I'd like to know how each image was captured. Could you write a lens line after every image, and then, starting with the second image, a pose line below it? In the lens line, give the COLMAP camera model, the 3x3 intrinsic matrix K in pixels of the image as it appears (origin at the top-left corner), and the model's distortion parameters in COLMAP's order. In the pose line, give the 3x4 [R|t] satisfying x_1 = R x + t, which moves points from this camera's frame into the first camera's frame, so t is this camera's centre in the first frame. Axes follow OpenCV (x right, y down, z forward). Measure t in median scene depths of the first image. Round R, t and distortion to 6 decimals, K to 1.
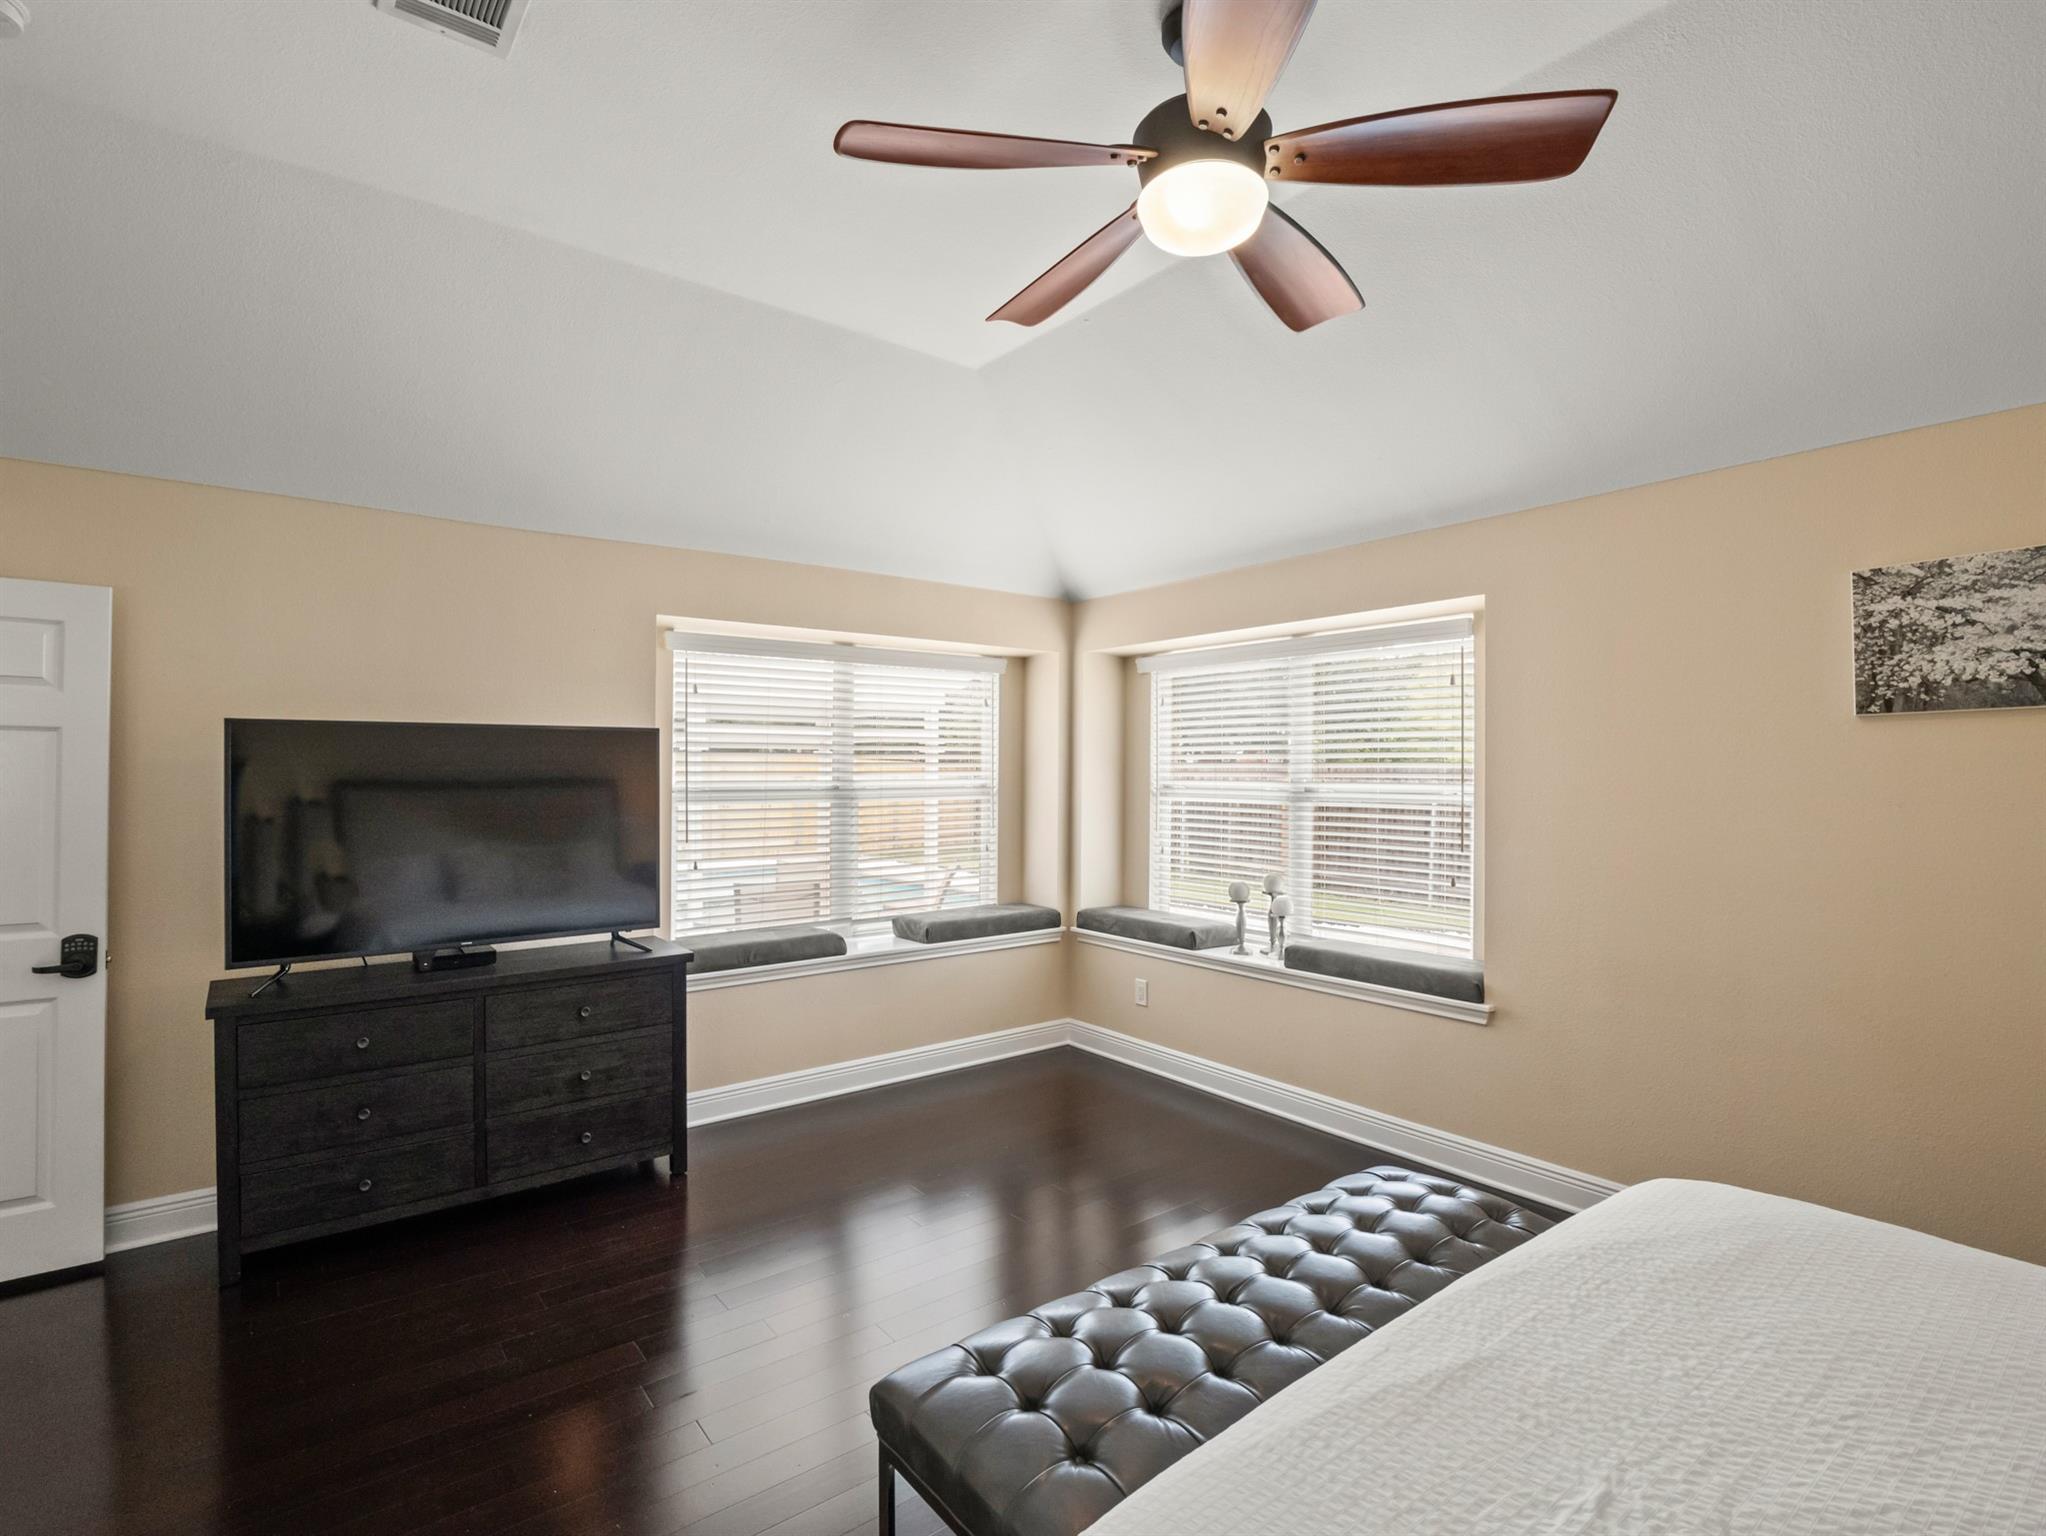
lens RADIAL K [[993.4, 0, 1023.3], [0, 993.4, 760.1], [0, 0, 1]] dist [-0.002581, -0.009579]
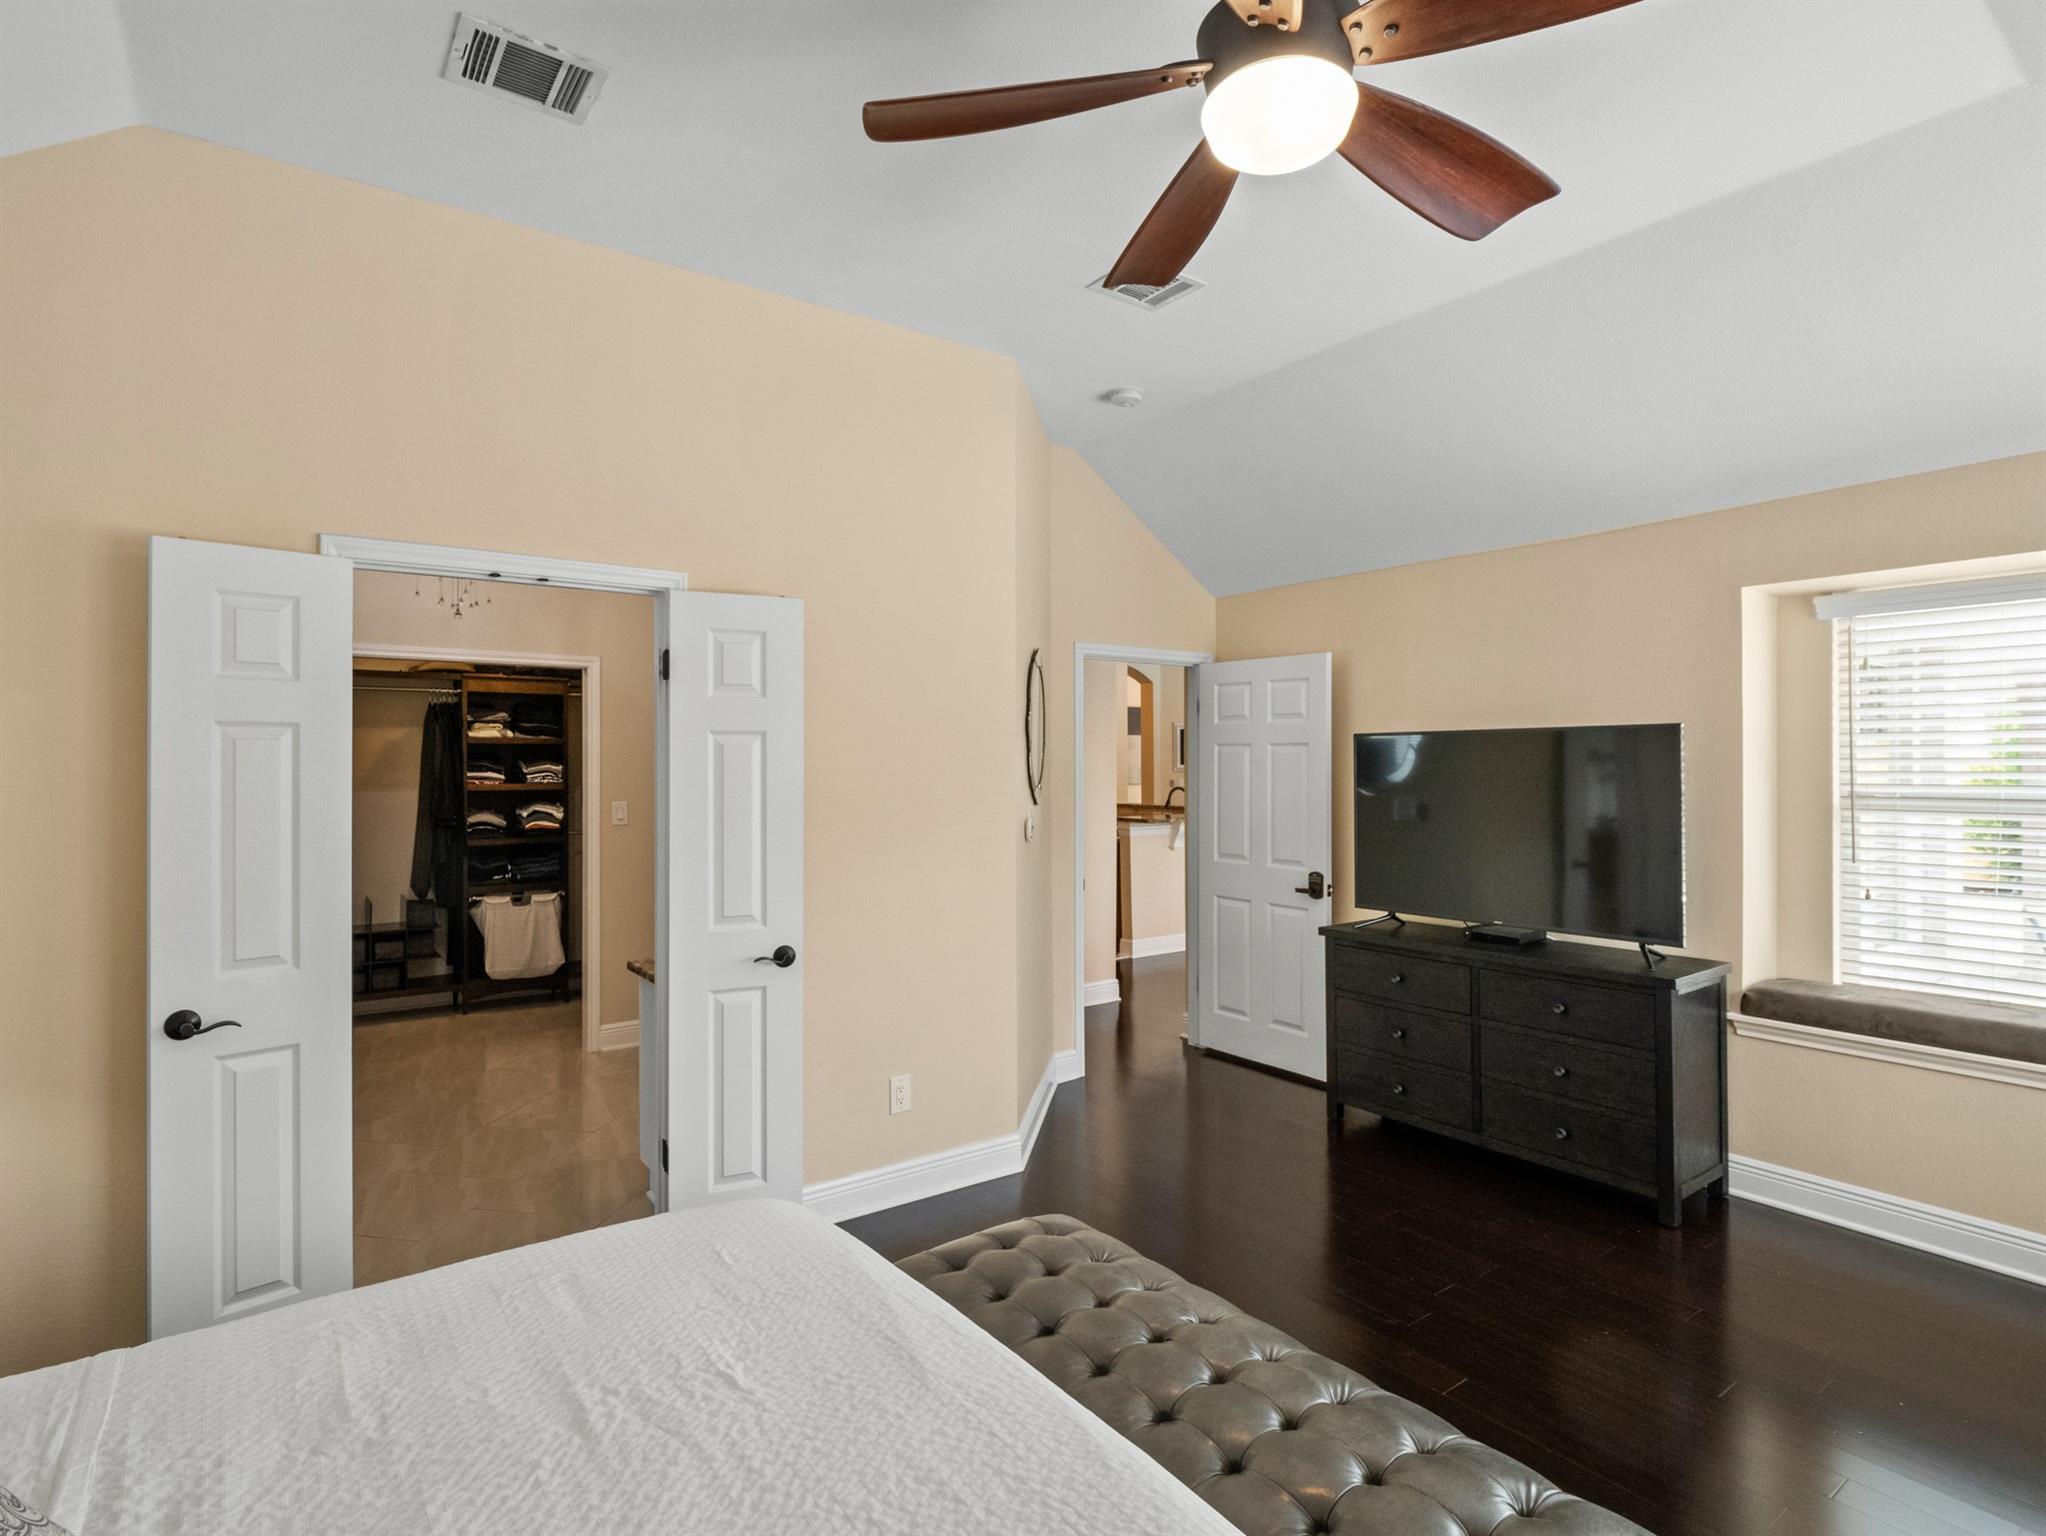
lens RADIAL K [[1084.7, 0, 1031.1], [0, 1084.7, 760.3], [0, 0, 1]] dist [-0.000714, -0.000068]
pose [[-0.042752, -0.003374, -0.999080, 0.726699], [0.014307, 0.999890, -0.003989, -0.002826], [0.998983, -0.014464, -0.042699, 0.544532]]
